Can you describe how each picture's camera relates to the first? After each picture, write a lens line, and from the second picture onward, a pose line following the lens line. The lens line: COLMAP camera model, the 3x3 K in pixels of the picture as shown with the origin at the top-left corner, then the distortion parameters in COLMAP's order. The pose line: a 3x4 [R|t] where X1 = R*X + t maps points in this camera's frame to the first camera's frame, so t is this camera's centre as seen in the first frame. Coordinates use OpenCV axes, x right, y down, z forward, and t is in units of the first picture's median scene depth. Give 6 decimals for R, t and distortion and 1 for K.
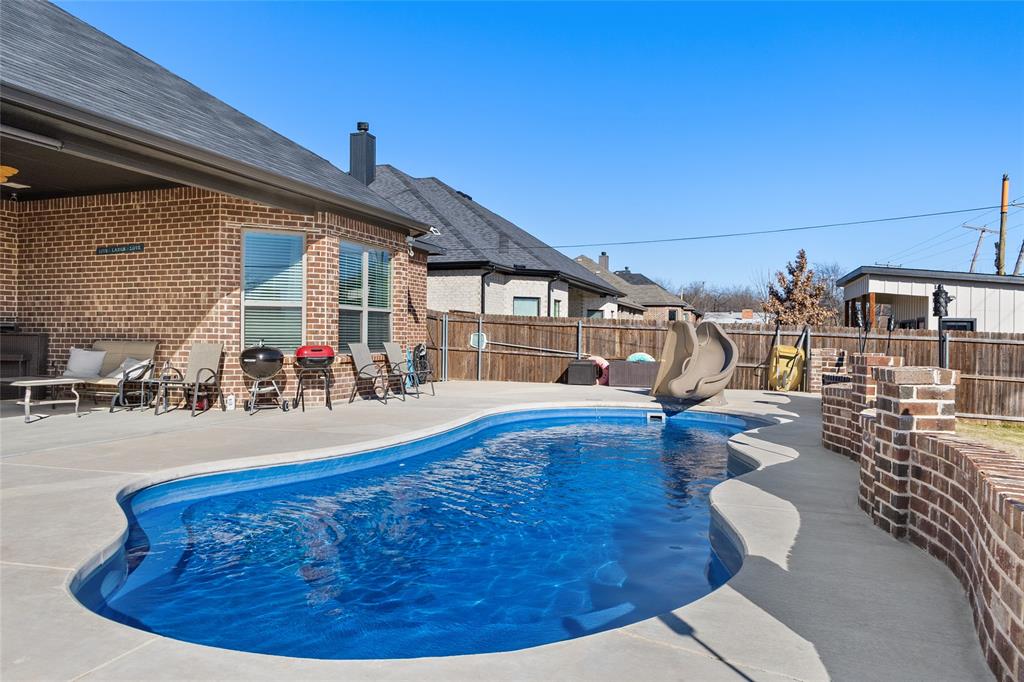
lens RADIAL K [[669.5, 0, 505.7], [0, 669.5, 337.2], [0, 0, 1]] dist [-0.003648, -0.007725]
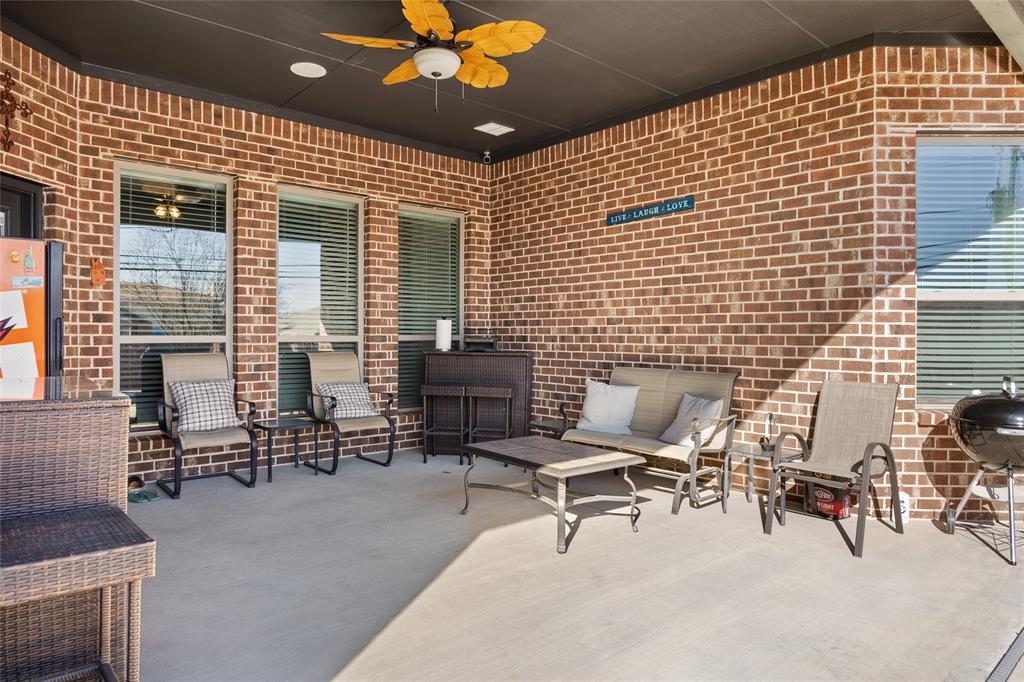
lens RADIAL K [[669.5, 0, 509.1], [0, 669.5, 336.6], [0, 0, 1]] dist [-0.003648, -0.007725]
pose [[0.863547, -0.001919, -0.504264, -0.384037], [-0.000201, 0.999991, -0.004150, -0.018752], [0.504268, 0.003685, 0.863539, 0.426912]]
